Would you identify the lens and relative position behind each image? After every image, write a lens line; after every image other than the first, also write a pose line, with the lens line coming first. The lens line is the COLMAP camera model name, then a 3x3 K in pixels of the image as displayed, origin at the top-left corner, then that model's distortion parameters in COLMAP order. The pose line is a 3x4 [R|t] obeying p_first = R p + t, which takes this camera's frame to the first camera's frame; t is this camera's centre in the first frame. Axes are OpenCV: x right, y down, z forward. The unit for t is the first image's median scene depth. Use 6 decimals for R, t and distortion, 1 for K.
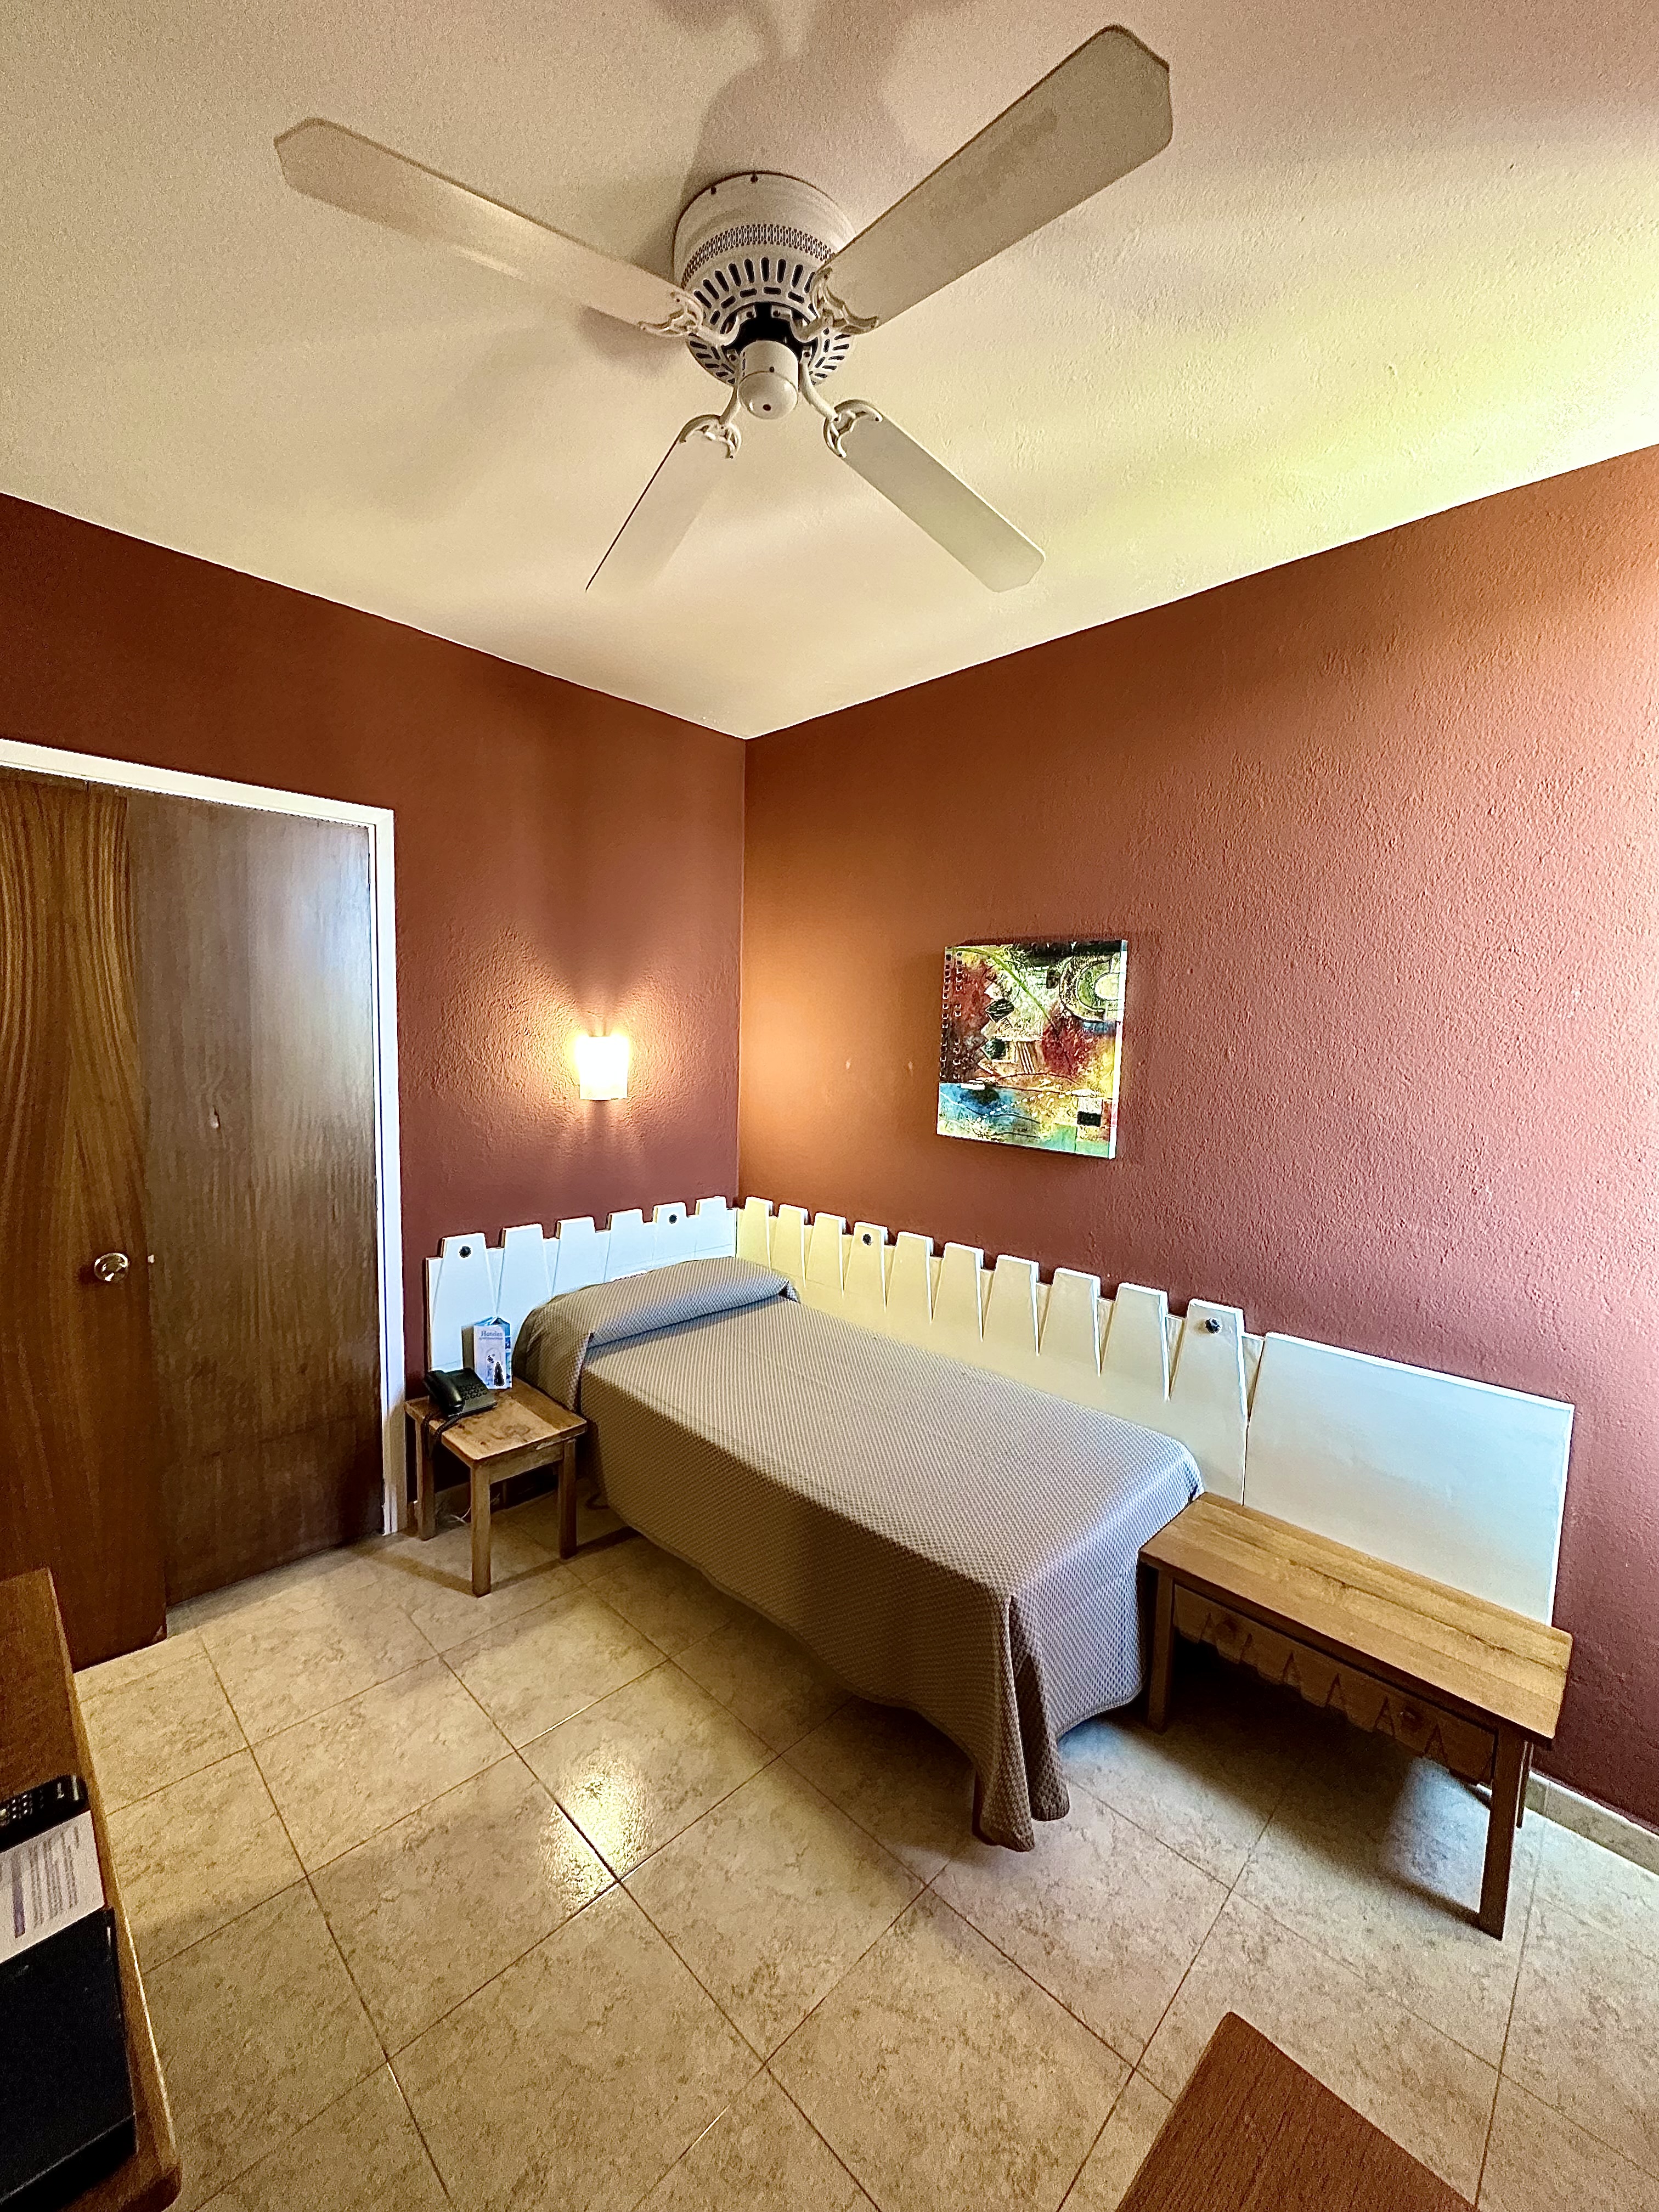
lens RADIAL K [[880.6, 0, 835.1], [0, 880.6, 1109.0], [0, 0, 1]] dist [-0.009003, -0.000128]
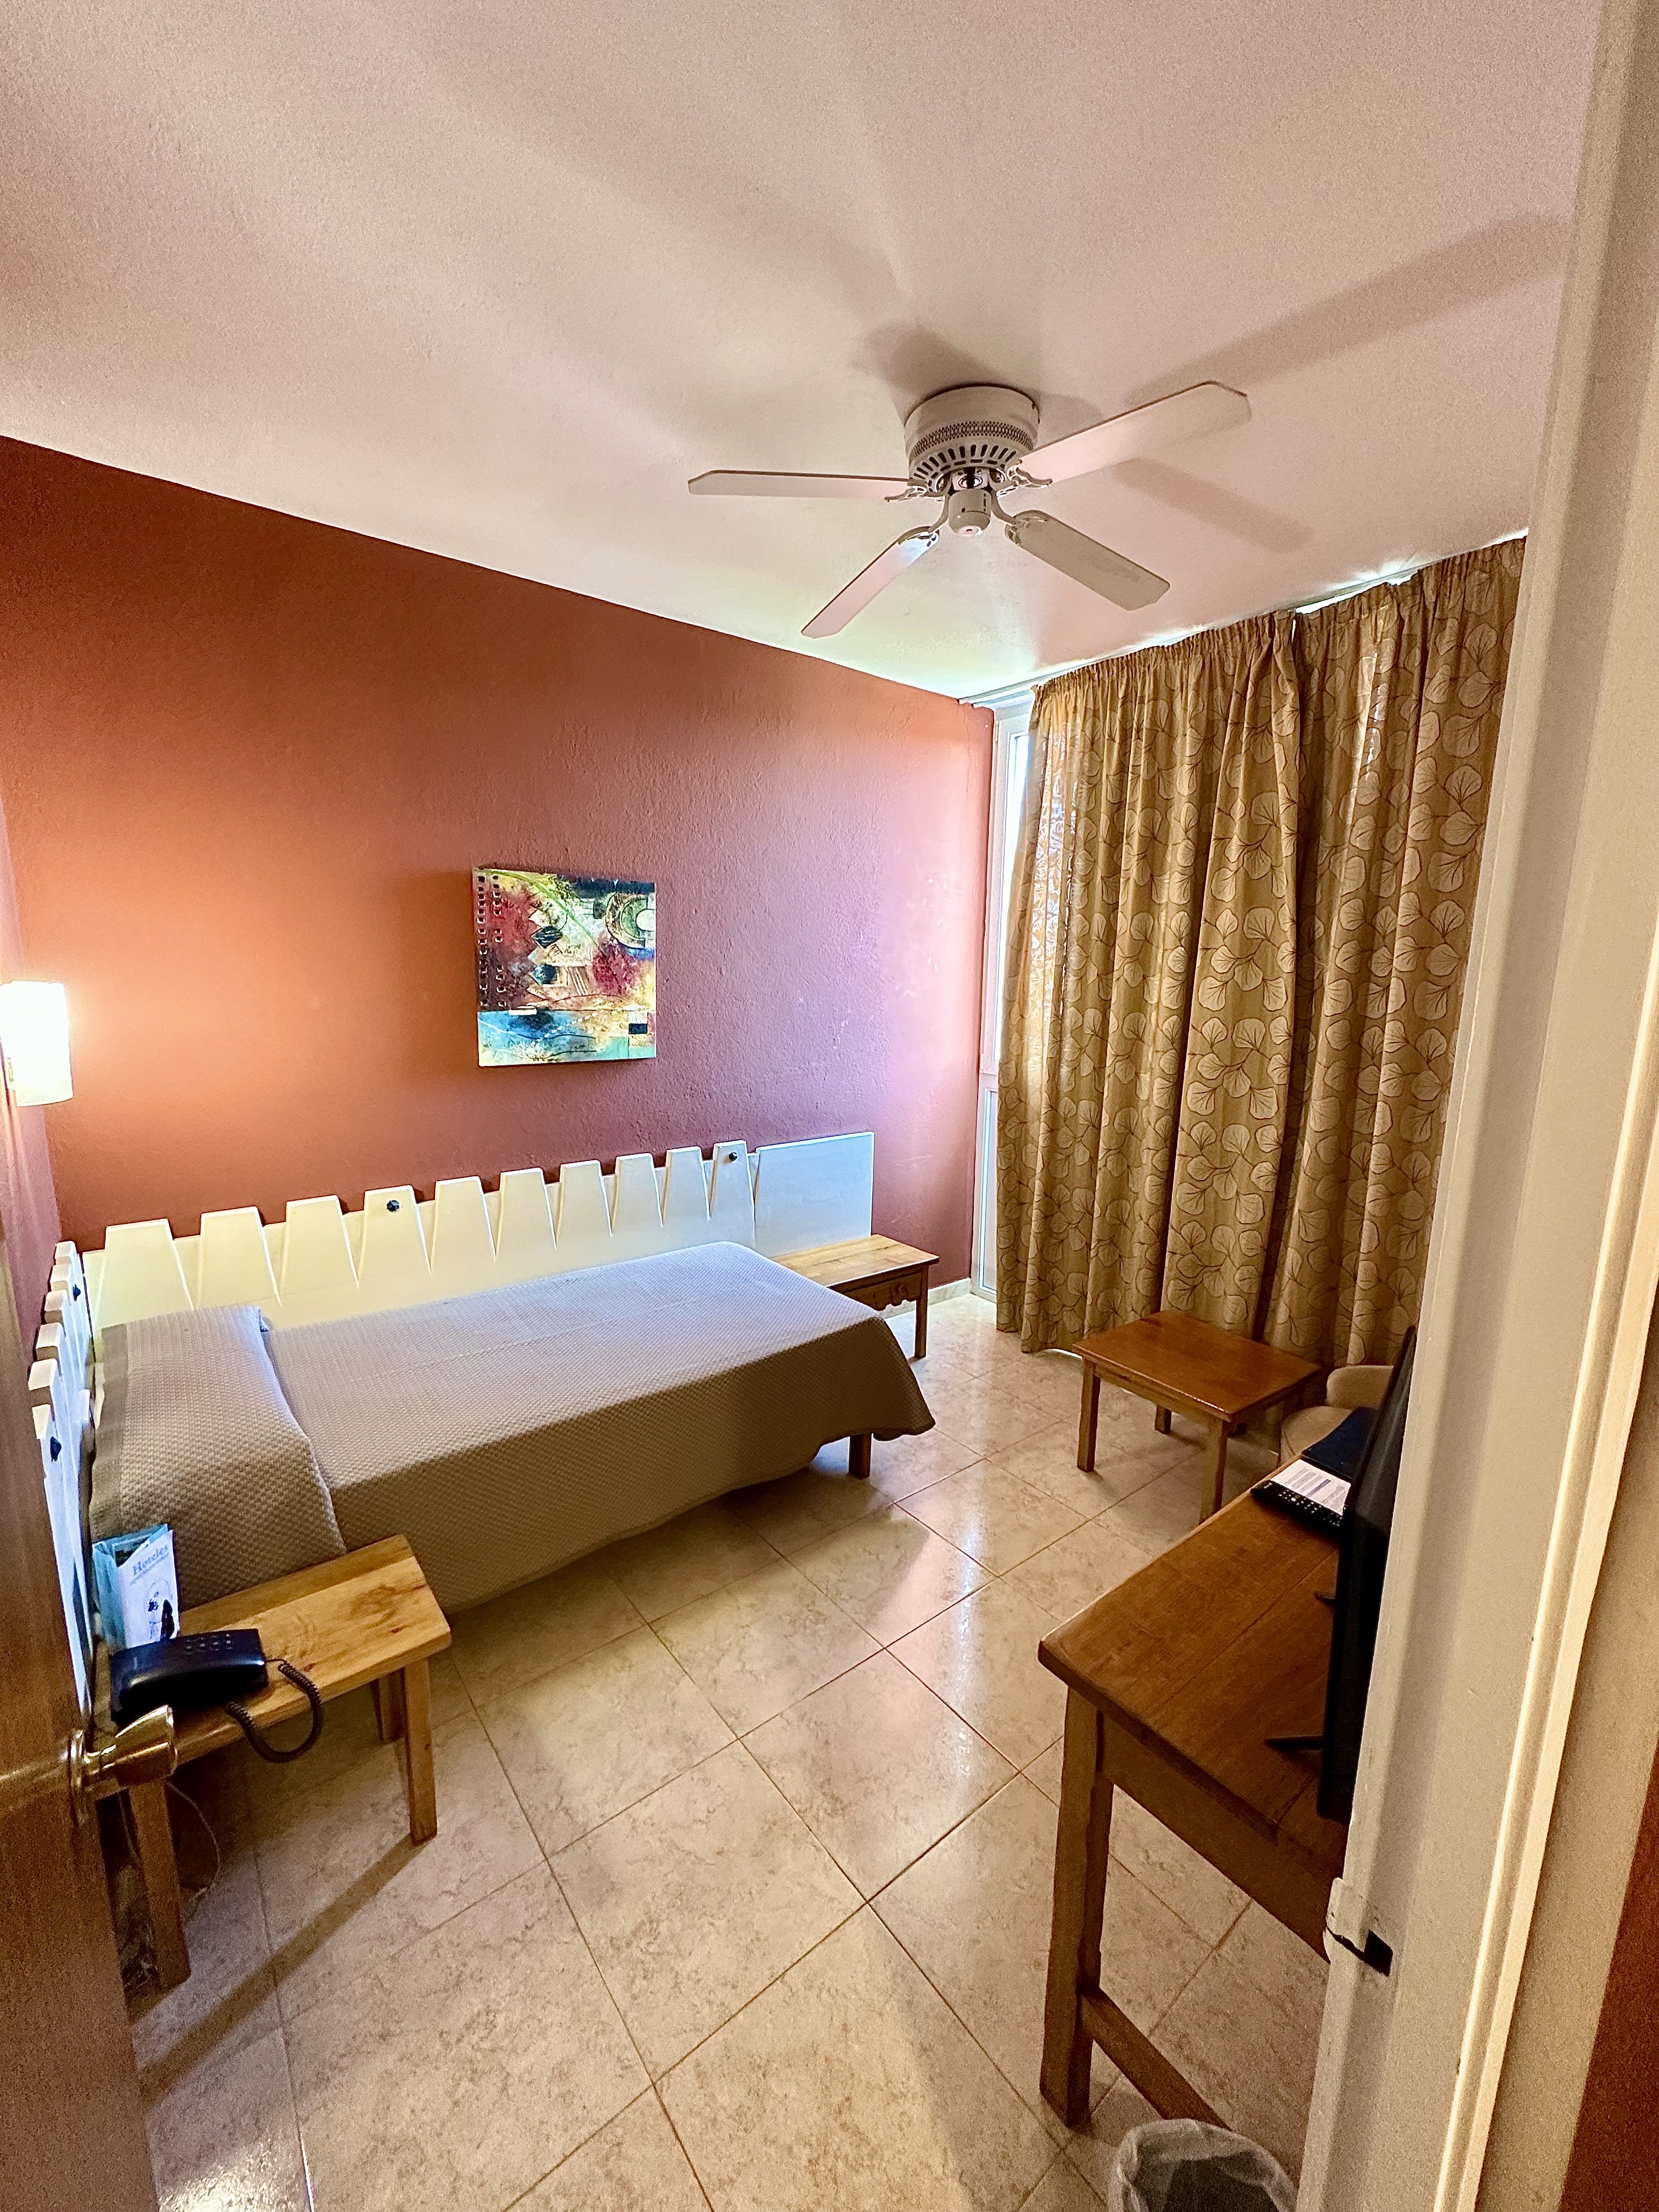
lens RADIAL K [[880.6, 0, 837.2], [0, 880.6, 1108.4], [0, 0, 1]] dist [-0.009003, -0.000128]
pose [[0.120164, -0.190774, 0.974252, -0.852211], [0.075822, 0.980260, 0.182598, -0.078824], [-0.989854, 0.051927, 0.132257, 0.541116]]
